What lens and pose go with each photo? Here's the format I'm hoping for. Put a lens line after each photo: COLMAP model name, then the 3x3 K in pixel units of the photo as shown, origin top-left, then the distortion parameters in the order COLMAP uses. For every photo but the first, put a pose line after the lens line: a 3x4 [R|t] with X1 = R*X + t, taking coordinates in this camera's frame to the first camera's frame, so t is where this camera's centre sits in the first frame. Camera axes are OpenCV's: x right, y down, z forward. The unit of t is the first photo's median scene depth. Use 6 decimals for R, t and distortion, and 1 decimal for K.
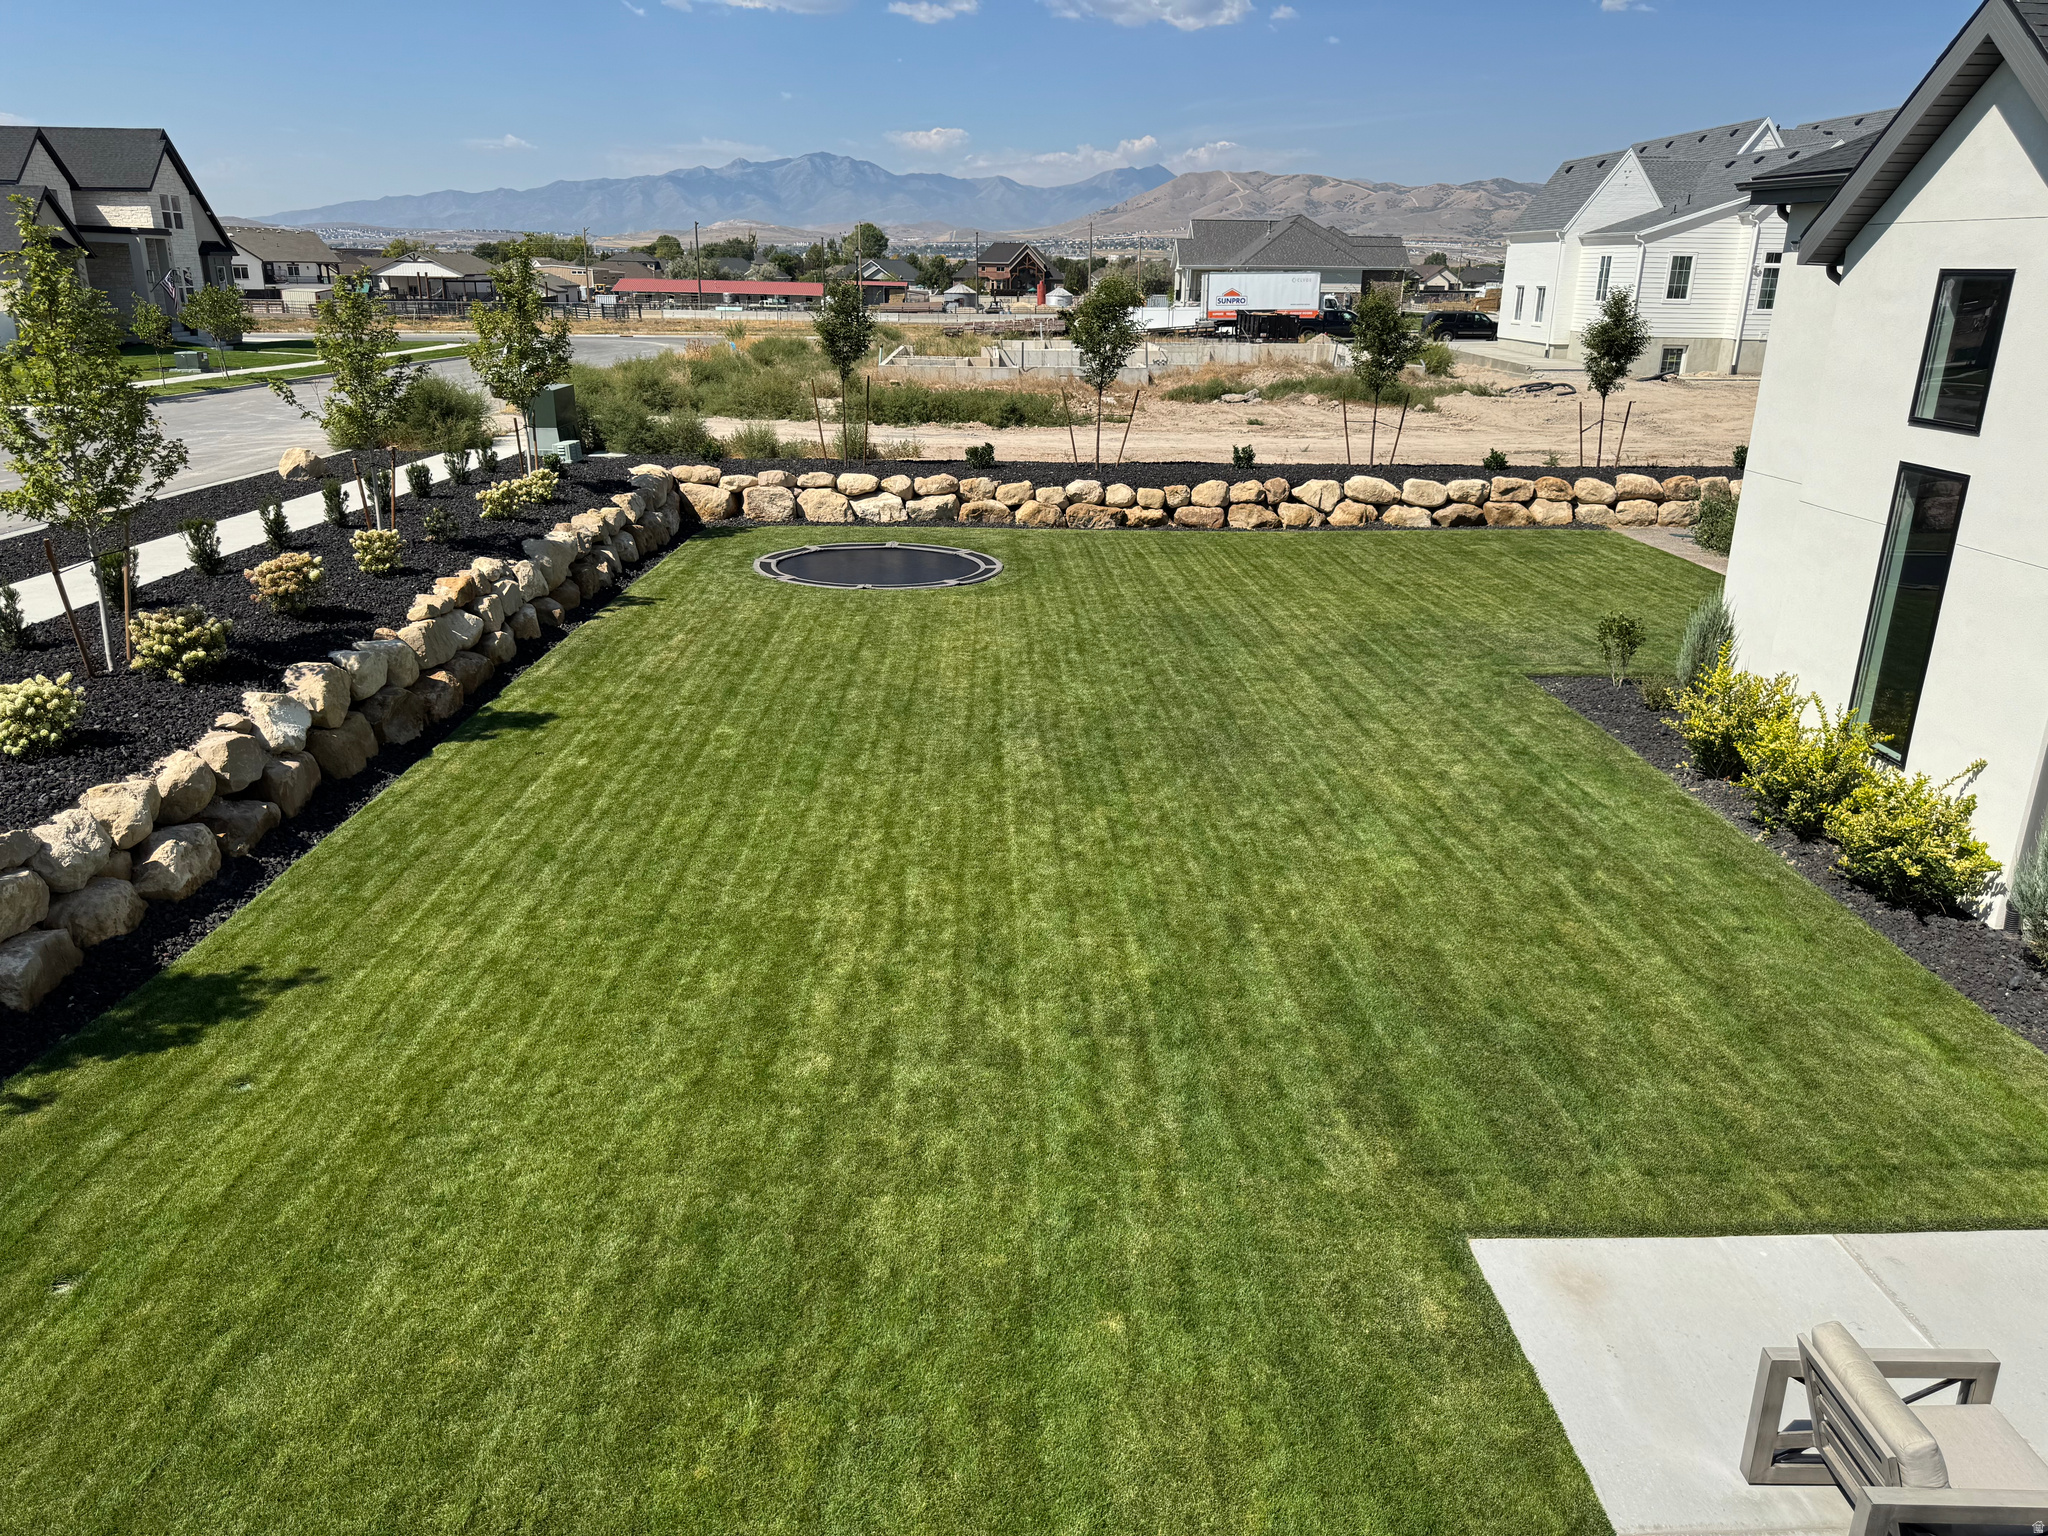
lens RADIAL K [[1436.4, 0, 1036.1], [0, 1436.4, 777.5], [0, 0, 1]] dist [0.116287, -0.135566]
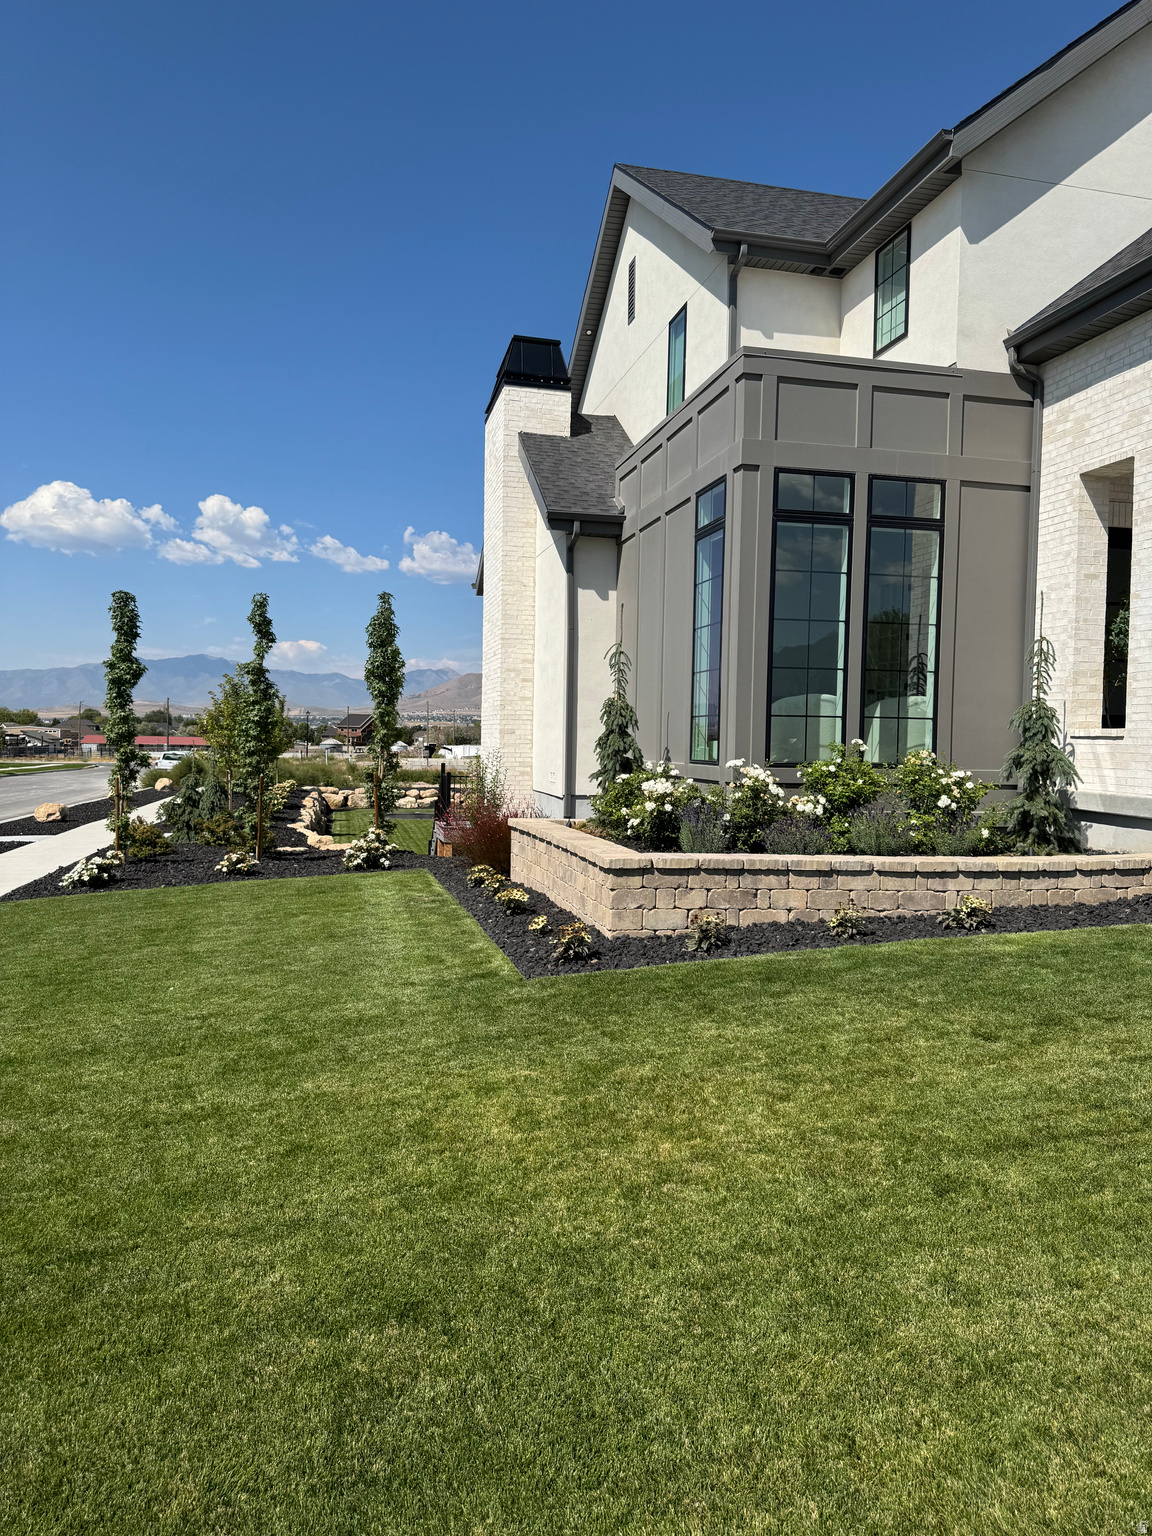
lens RADIAL K [[1077.3, 0, 601.7], [0, 1077.3, 767.3], [0, 0, 1]] dist [0.116287, -0.135566]
pose [[0.976556, -0.000646, 0.215260, -0.169368], [0.065478, 0.953502, -0.294188, 0.296024], [-0.205061, 0.301386, 0.931191, -0.733184]]
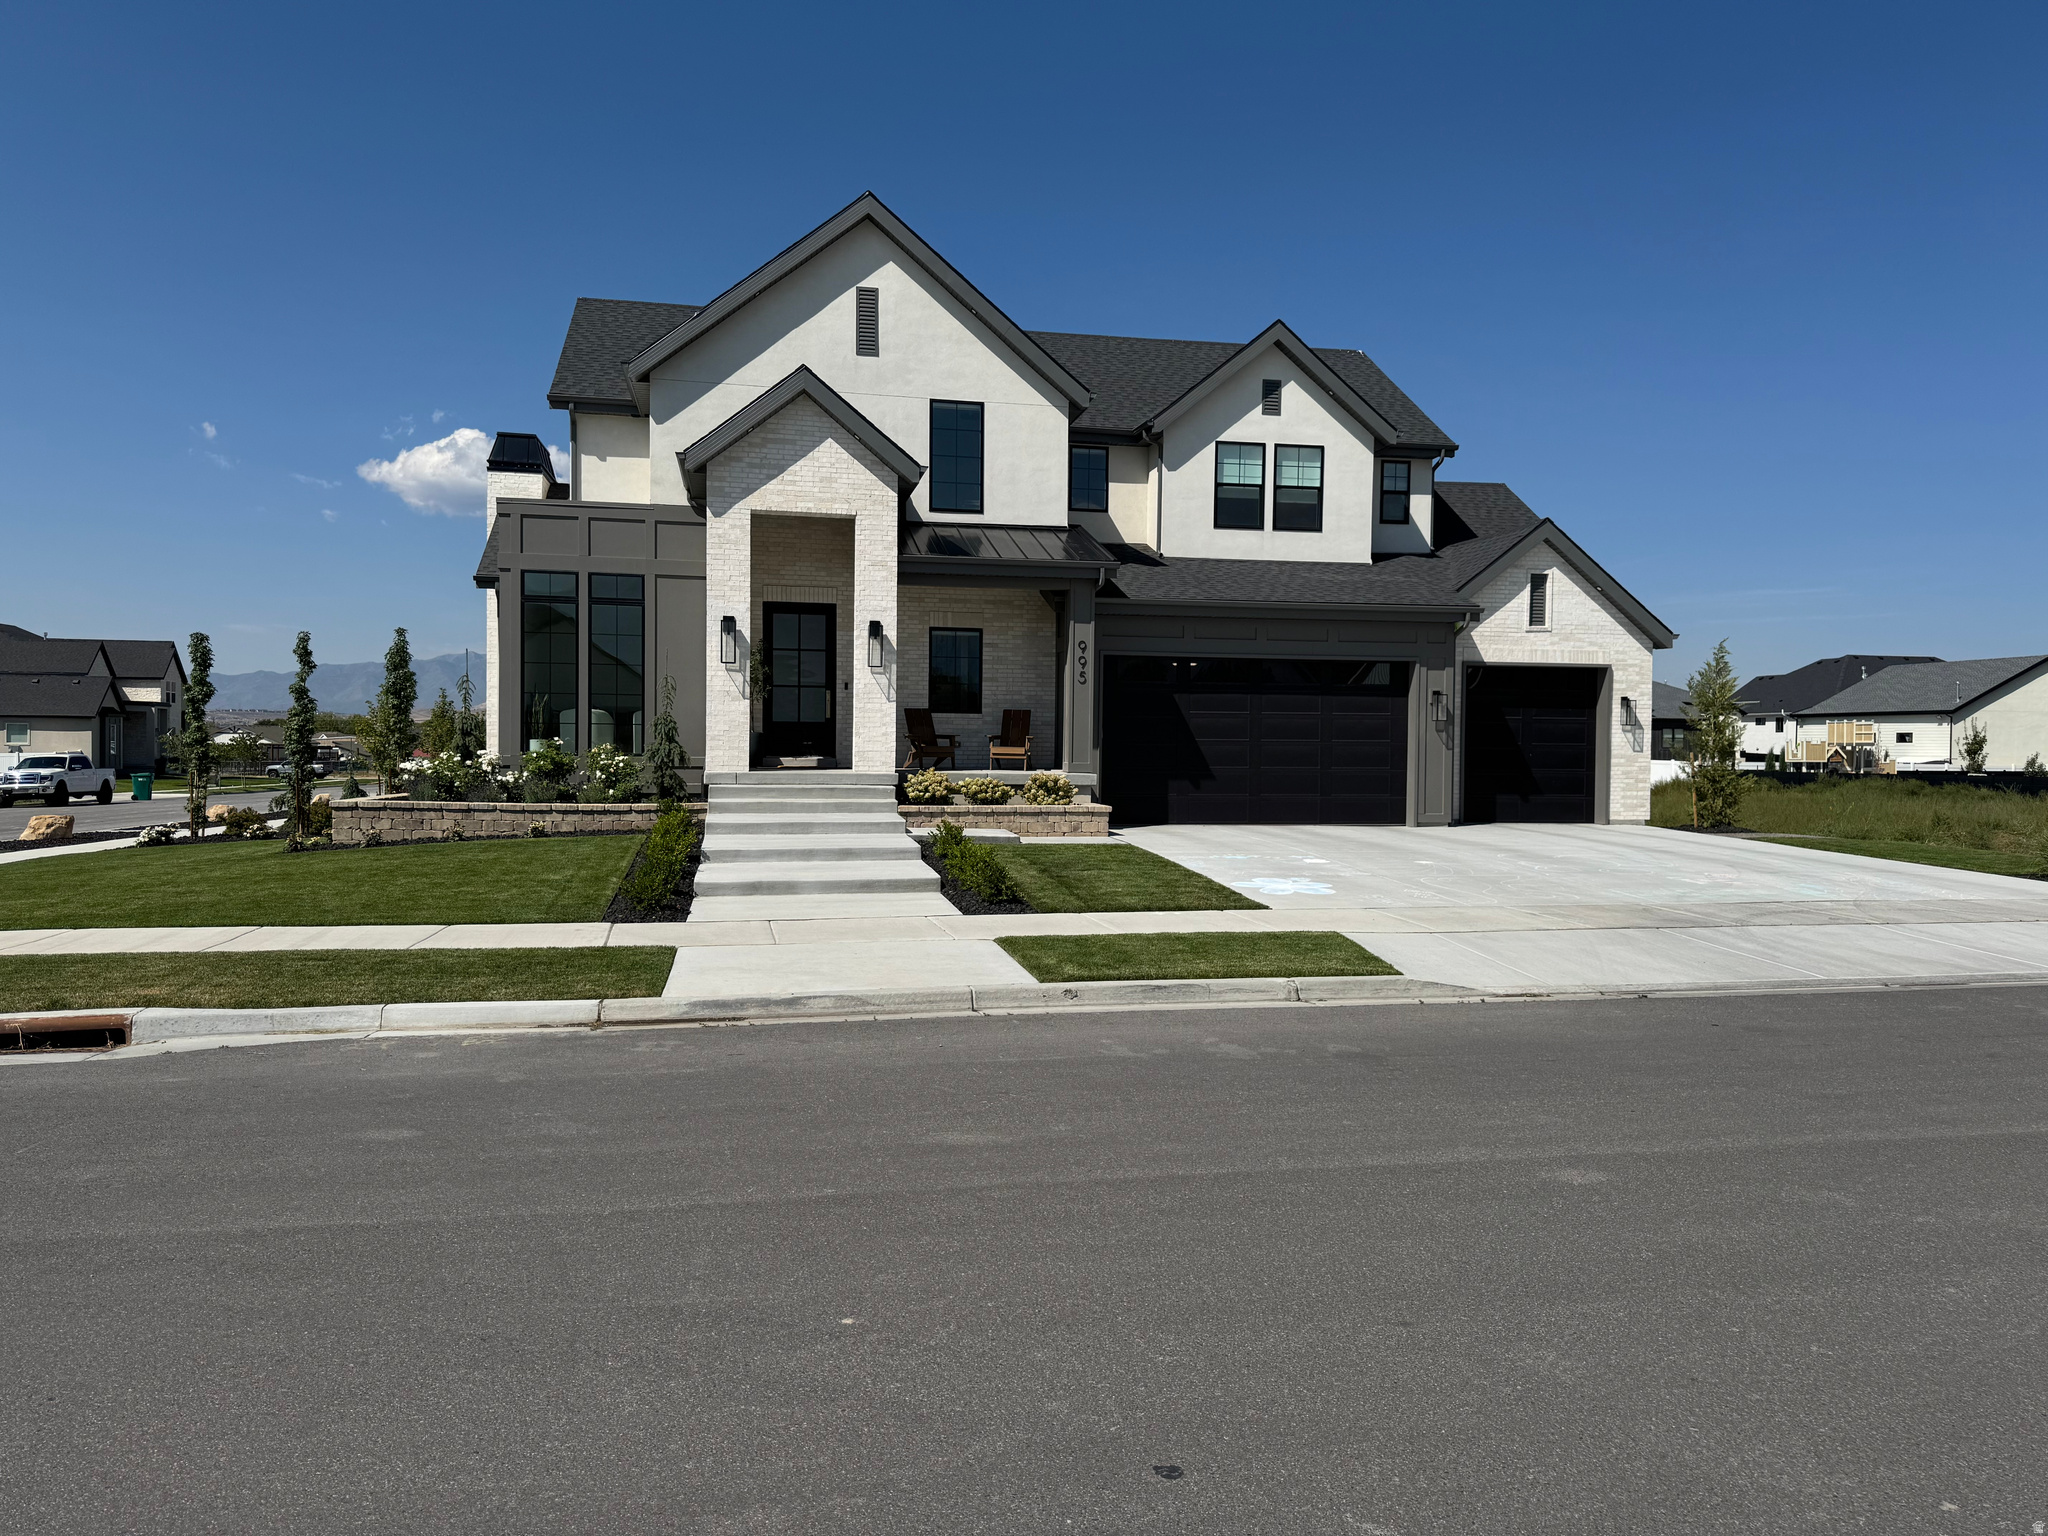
lens RADIAL K [[1436.4, 0, 1036.1], [0, 1436.4, 777.5], [0, 0, 1]] dist [0.116287, -0.135566]
pose [[0.987231, -0.007990, 0.159093, 0.114219], [0.056176, 0.952039, -0.300776, 0.456332], [-0.149060, 0.305872, 0.940332, -1.183752]]
